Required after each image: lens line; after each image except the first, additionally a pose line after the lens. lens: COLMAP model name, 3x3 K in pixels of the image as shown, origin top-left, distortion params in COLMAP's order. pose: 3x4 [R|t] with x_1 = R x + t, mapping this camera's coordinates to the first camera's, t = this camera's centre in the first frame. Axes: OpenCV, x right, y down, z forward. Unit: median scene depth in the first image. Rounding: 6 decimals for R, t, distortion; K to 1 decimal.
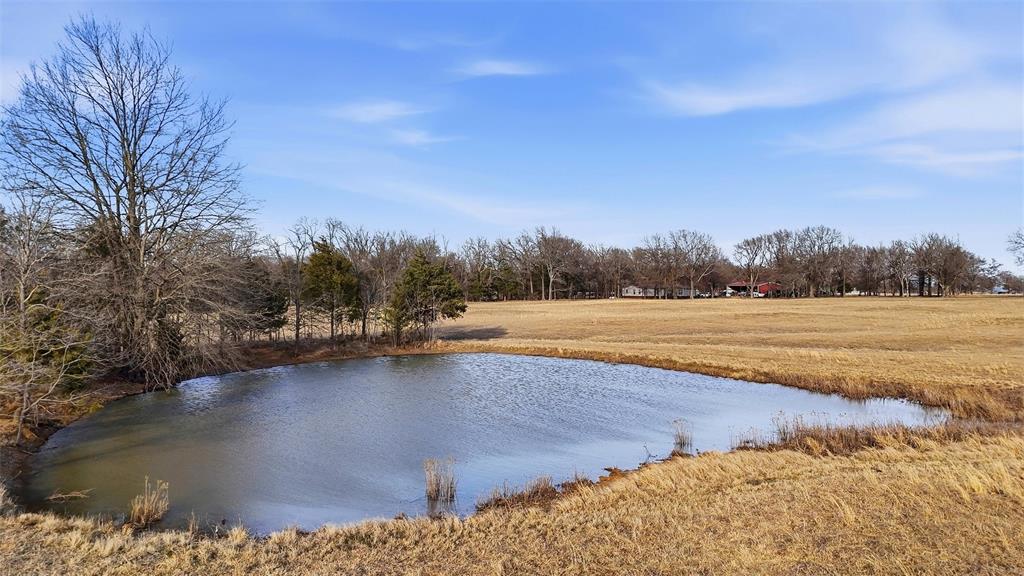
lens RADIAL K [[749.0, 0, 512.0], [0, 749.0, 288.0], [0, 0, 1]] dist [0.082051, -0.086543]
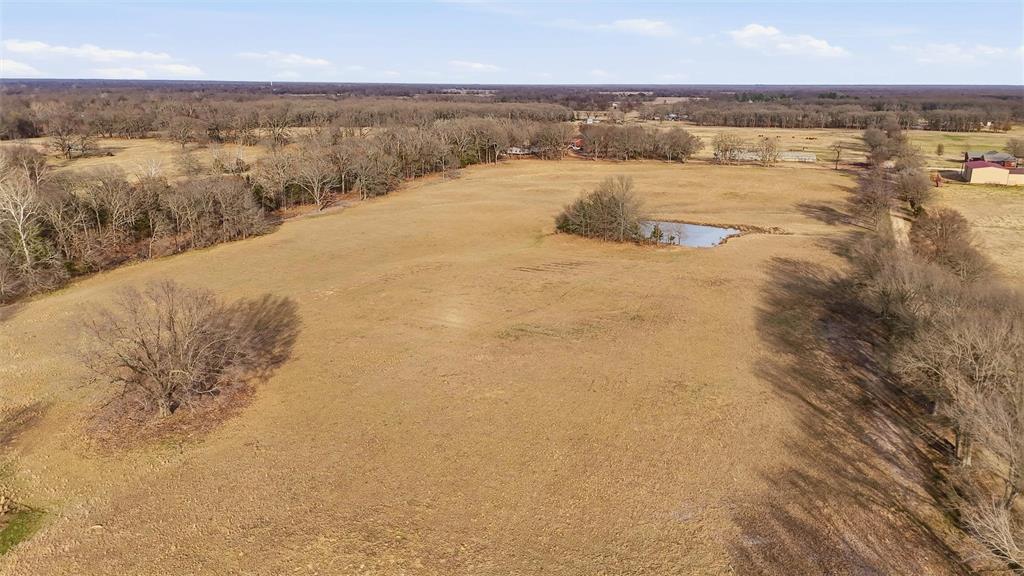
lens RADIAL K [[751.3, 0, 512.0], [0, 751.3, 288.0], [0, 0, 1]] dist [0.064851, -0.067285]
pose [[0.920367, -0.105019, 0.376691, -0.603082], [0.000130, 0.963347, 0.268257, -0.177912], [-0.391056, -0.246846, 0.886646, -0.671656]]
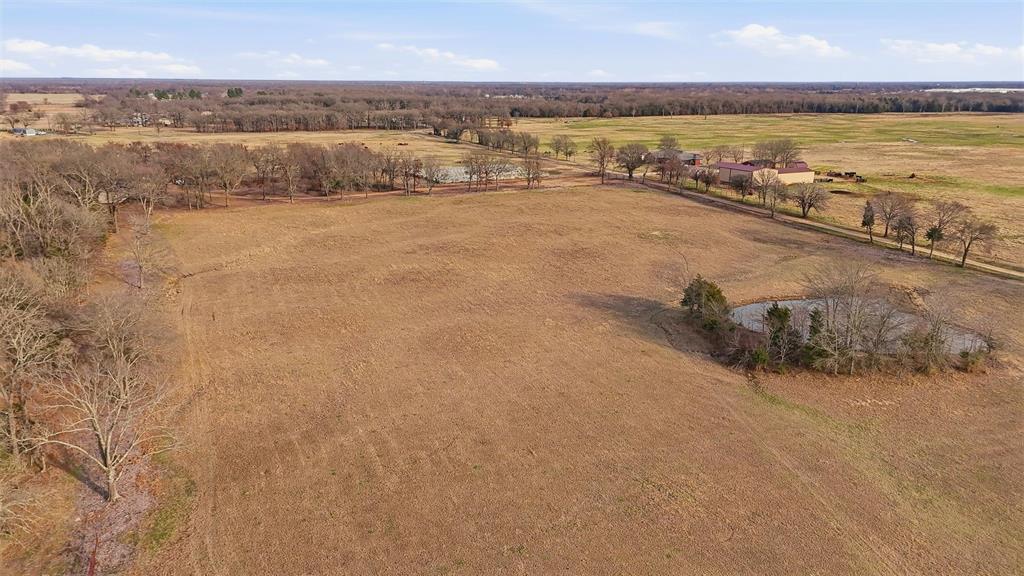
lens RADIAL K [[749.0, 0, 512.0], [0, 749.0, 288.0], [0, 0, 1]] dist [0.082051, -0.086543]
pose [[0.331210, -0.256357, 0.908064, -0.662995], [-0.004701, 0.961924, 0.273277, -0.177211], [-0.943546, -0.094781, 0.317393, 0.230120]]
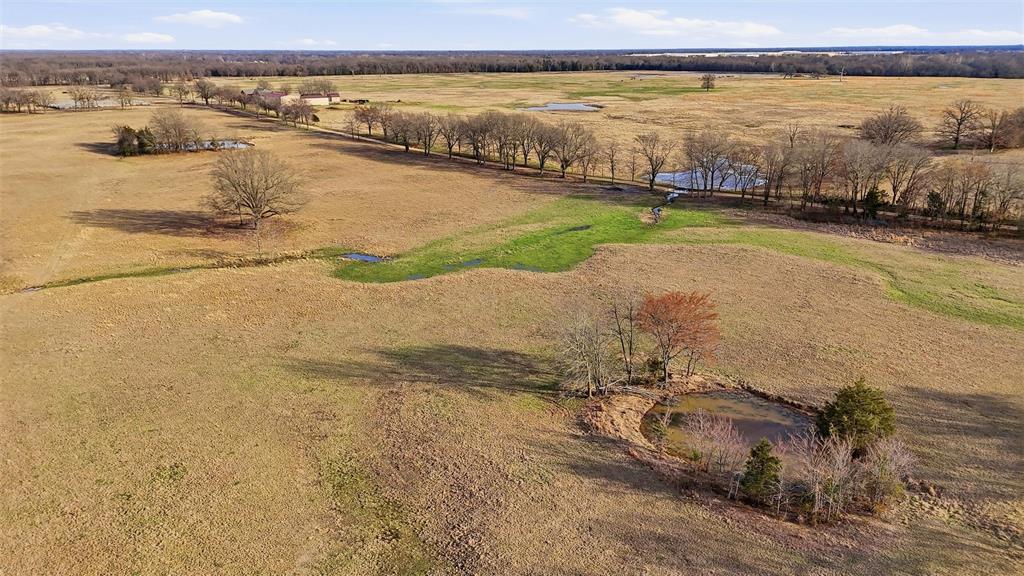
lens RADIAL K [[749.0, 0, 512.0], [0, 749.0, 288.0], [0, 0, 1]] dist [0.082051, -0.086543]
pose [[0.067802, -0.308997, 0.948643, -1.377935], [0.001375, 0.950859, 0.309620, -0.160833], [-0.997698, -0.019688, 0.064895, -0.503994]]
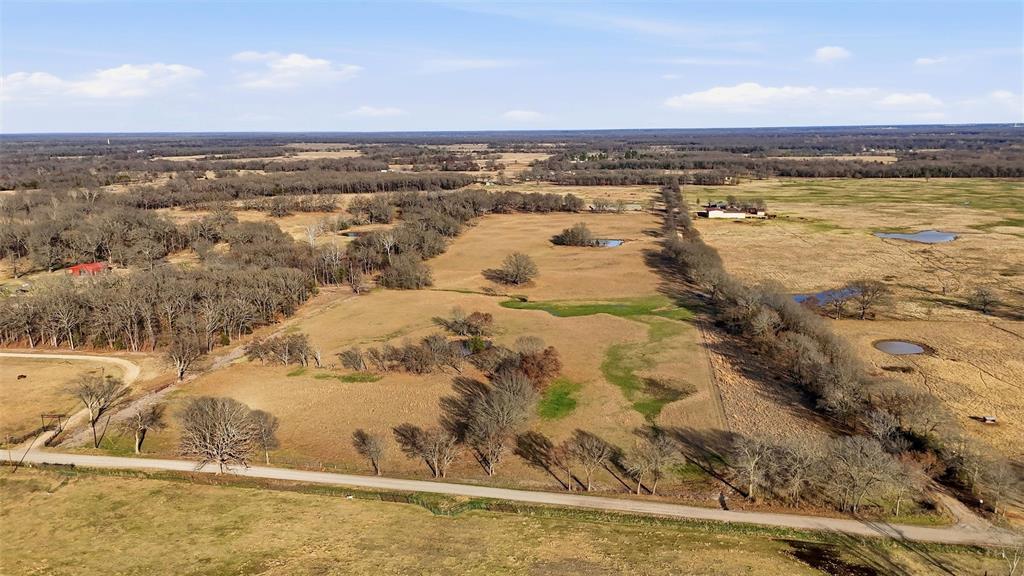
lens RADIAL K [[749.0, 0, 512.0], [0, 749.0, 288.0], [0, 0, 1]] dist [0.082051, -0.086543]
pose [[0.800158, -0.141035, 0.582972, -1.777157], [0.014012, 0.976091, 0.216908, -0.388880], [-0.599626, -0.165392, 0.783003, -1.699686]]
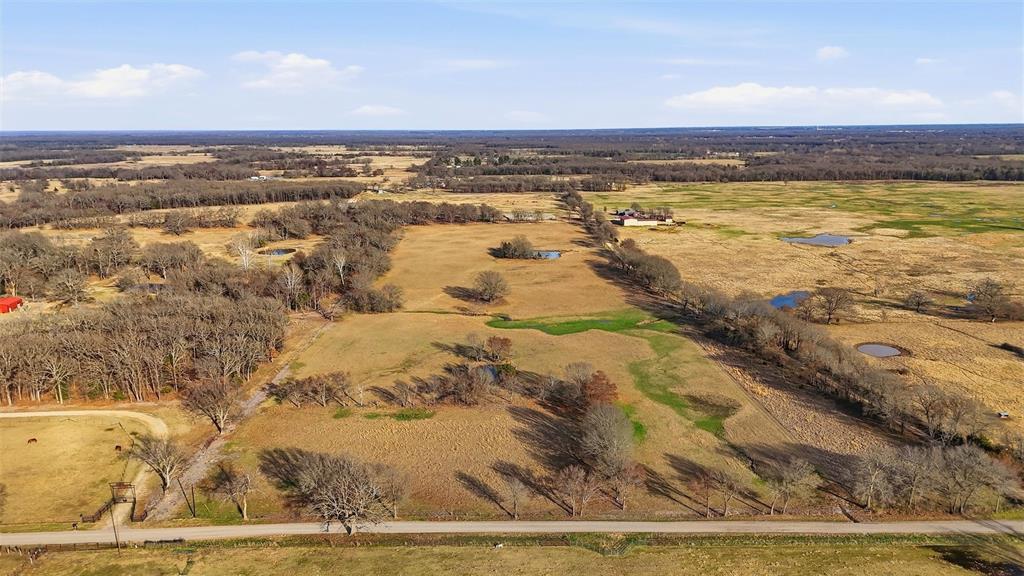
lens RADIAL K [[749.0, 0, 512.0], [0, 749.0, 288.0], [0, 0, 1]] dist [0.082051, -0.086543]
pose [[0.663108, -0.170447, 0.728859, -2.007666], [0.009852, 0.975632, 0.219192, -0.439355], [-0.748459, -0.138167, 0.648629, -1.488993]]
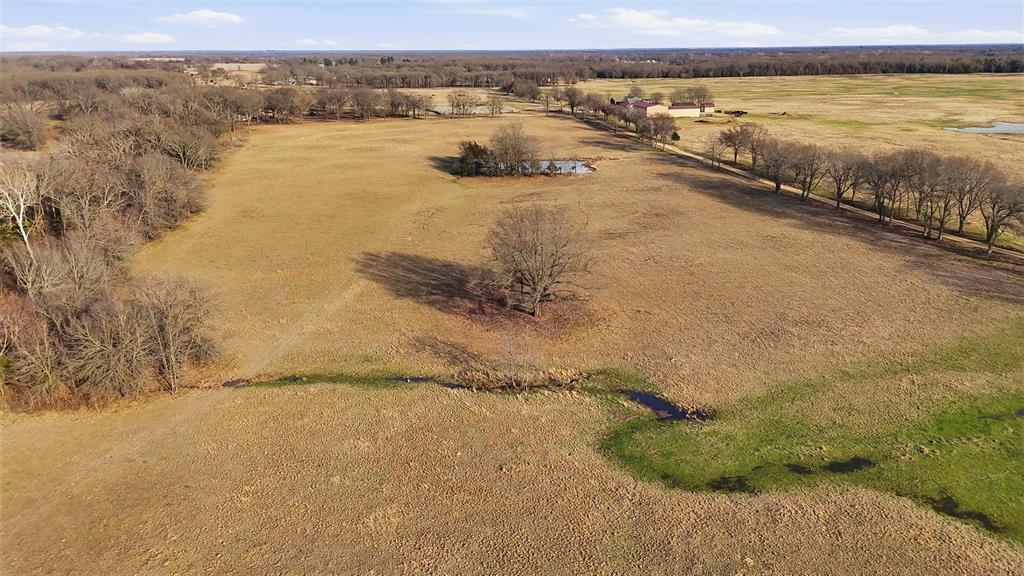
lens RADIAL K [[749.0, 0, 512.0], [0, 749.0, 288.0], [0, 0, 1]] dist [0.082051, -0.086543]
pose [[0.529132, -0.267723, 0.805198, -1.097554], [0.008597, 0.950565, 0.310407, -0.174665], [-0.848496, -0.157323, 0.505276, -0.459351]]
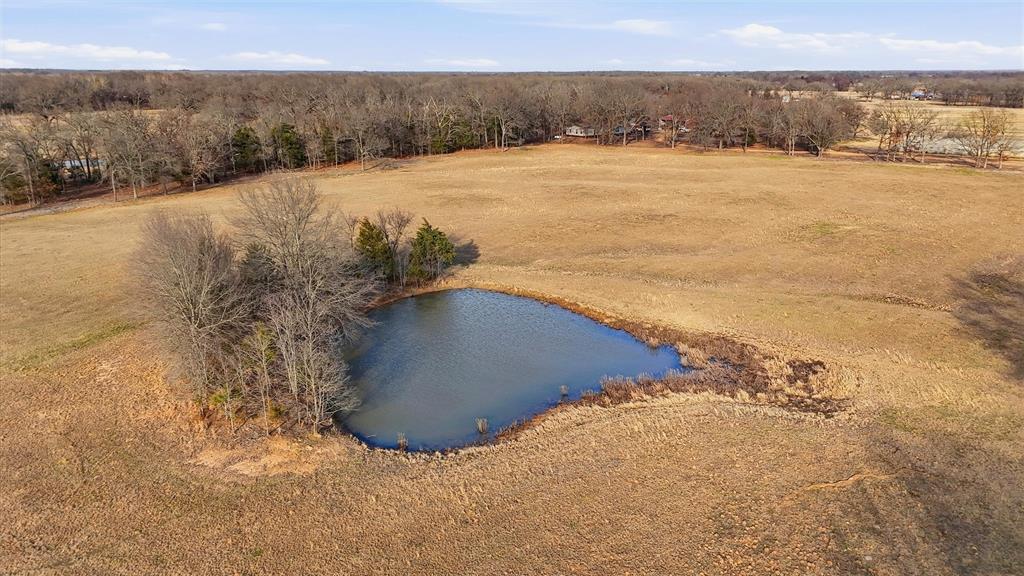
lens RADIAL K [[749.0, 0, 512.0], [0, 749.0, 288.0], [0, 0, 1]] dist [0.082051, -0.086543]
pose [[0.997656, -0.024501, 0.063898, -0.013245], [0.005615, 0.959870, 0.280388, -0.100550], [-0.068204, -0.279372, 0.957758, -0.159394]]
